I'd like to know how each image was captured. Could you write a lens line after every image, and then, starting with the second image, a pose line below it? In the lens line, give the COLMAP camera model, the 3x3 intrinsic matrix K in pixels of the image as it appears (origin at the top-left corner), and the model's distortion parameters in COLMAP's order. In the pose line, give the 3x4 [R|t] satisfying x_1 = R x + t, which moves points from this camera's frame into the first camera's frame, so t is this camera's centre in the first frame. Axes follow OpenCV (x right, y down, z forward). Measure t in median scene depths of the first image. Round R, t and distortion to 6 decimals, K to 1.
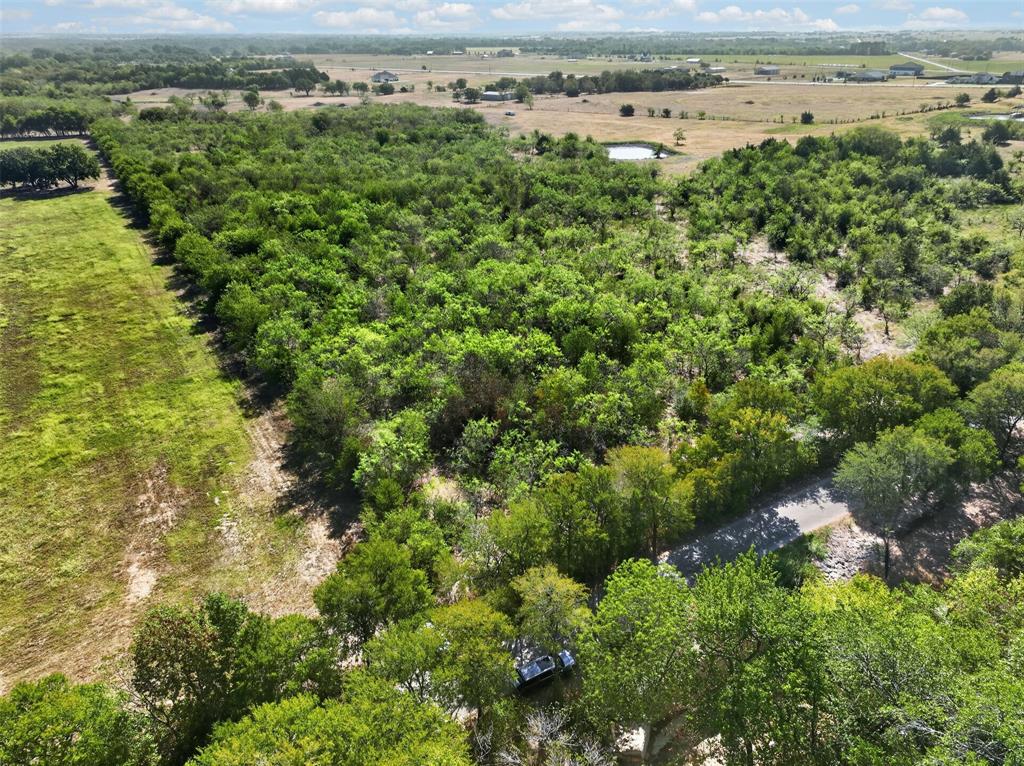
lens RADIAL K [[716.2, 0, 512.5], [0, 716.2, 384.5], [0, 0, 1]] dist [-0.006742, 0.025200]
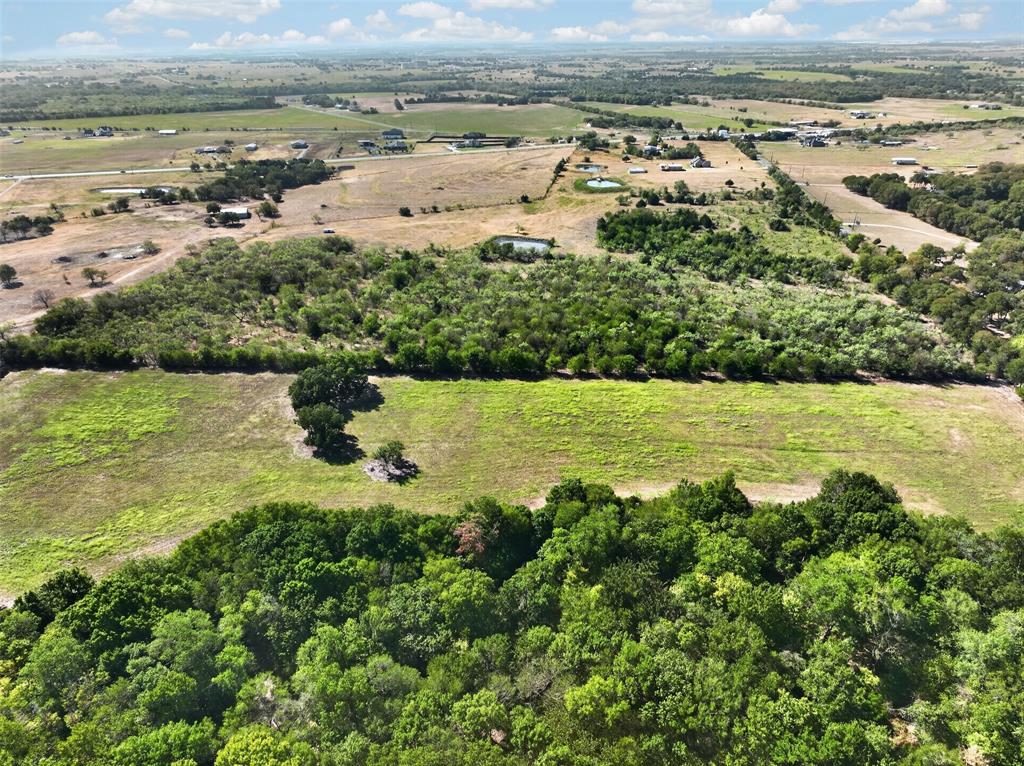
lens RADIAL K [[716.2, 0, 507.4], [0, 716.2, 382.0], [0, 0, 1]] dist [-0.006742, 0.025200]
pose [[0.580894, -0.357536, 0.731252, -1.819732], [0.369495, 0.916300, 0.154492, -0.523239], [-0.725283, 0.180450, 0.664381, 0.110581]]
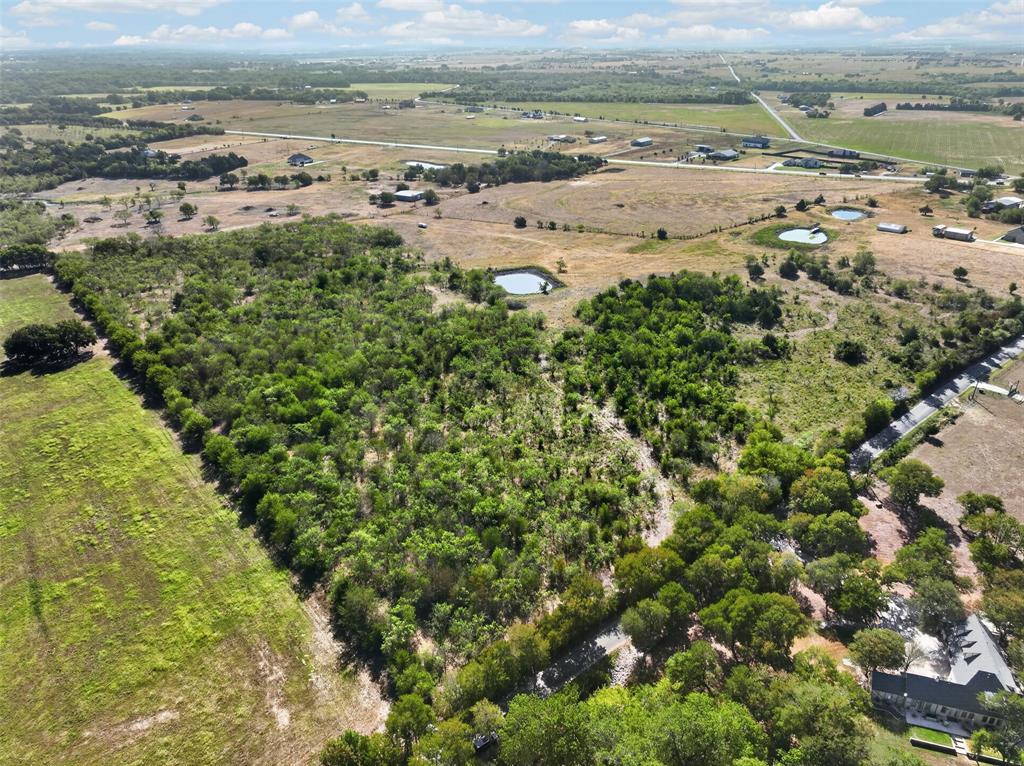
lens RADIAL K [[716.2, 0, 509.8], [0, 716.2, 386.9], [0, 0, 1]] dist [-0.006742, 0.025200]
pose [[0.991761, -0.061610, 0.112311, -0.021851], [0.061957, 0.998079, 0.000396, -0.244734], [-0.112120, 0.006566, 0.993673, -0.432079]]
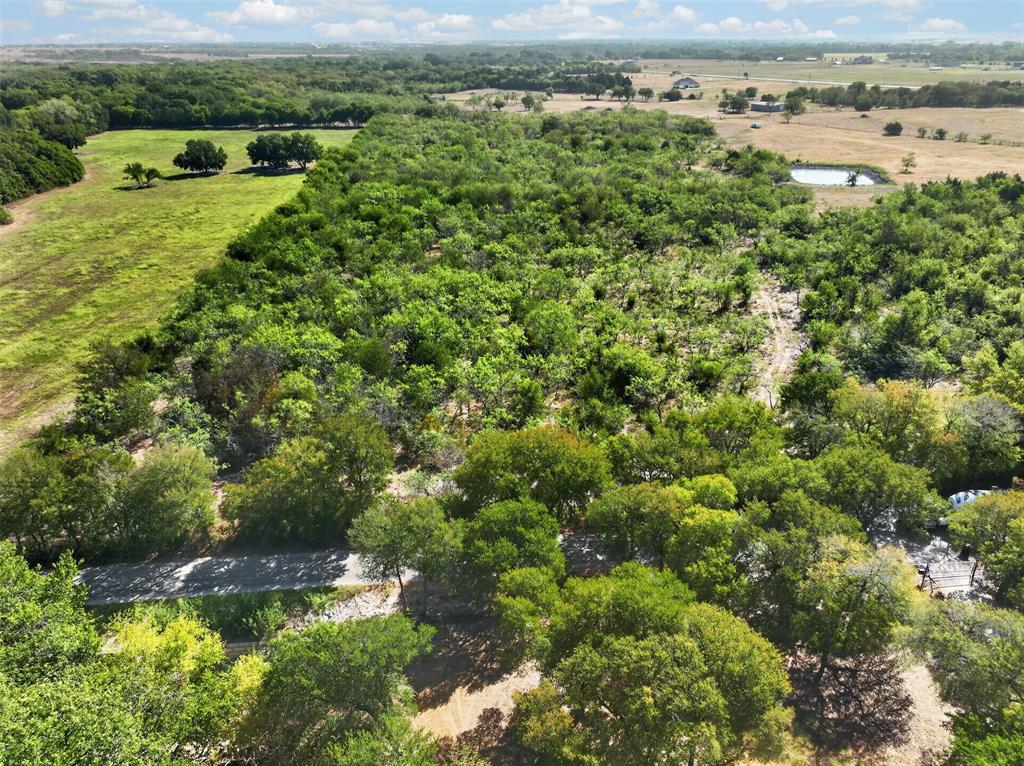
lens RADIAL K [[716.2, 0, 512.6], [0, 716.2, 382.2], [0, 0, 1]] dist [-0.006742, 0.025200]
pose [[0.885141, 0.200383, -0.419966, 0.404026], [-0.203717, 0.978314, 0.037431, -0.055349], [0.418359, 0.052422, 0.906768, 0.100254]]
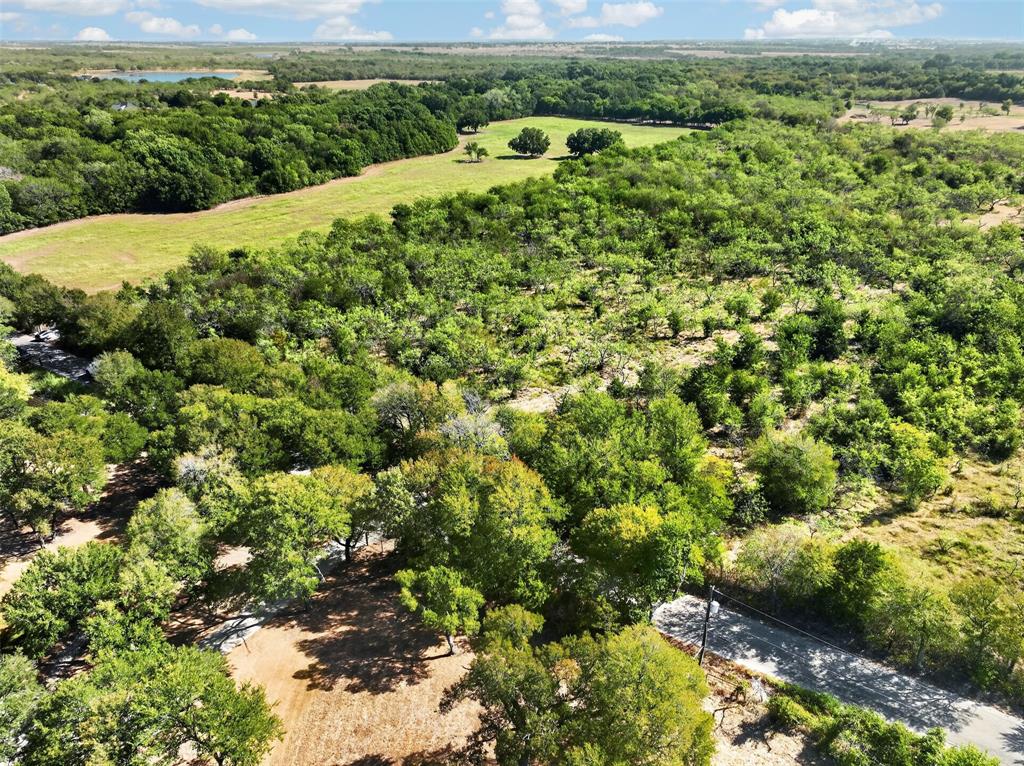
lens RADIAL K [[716.2, 0, 513.7], [0, 716.2, 380.5], [0, 0, 1]] dist [-0.006742, 0.025200]
pose [[0.406382, 0.400182, -0.821406, 0.835123], [-0.406790, 0.884217, 0.229527, -0.215427], [0.818154, 0.240864, 0.522120, 0.375208]]
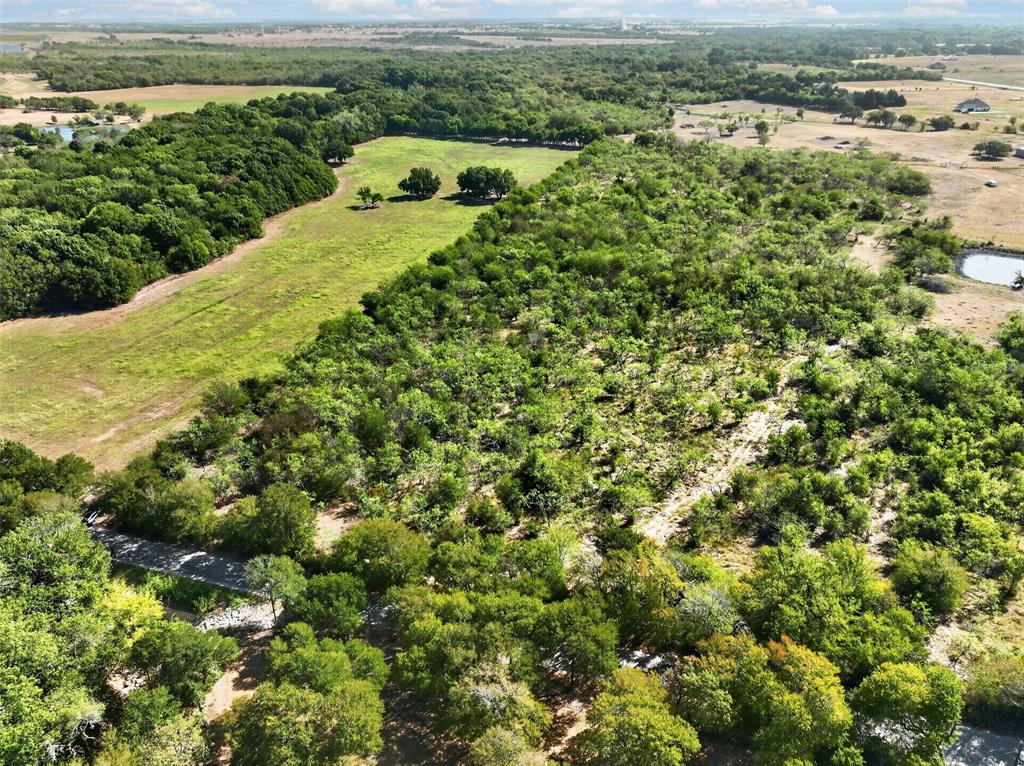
lens RADIAL K [[716.2, 0, 514.6], [0, 716.2, 379.0], [0, 0, 1]] dist [-0.006742, 0.025200]
pose [[0.641272, 0.351103, -0.682273, 0.678653], [-0.339317, 0.927265, 0.158252, -0.259664], [0.688211, 0.130024, 0.713765, 0.113489]]
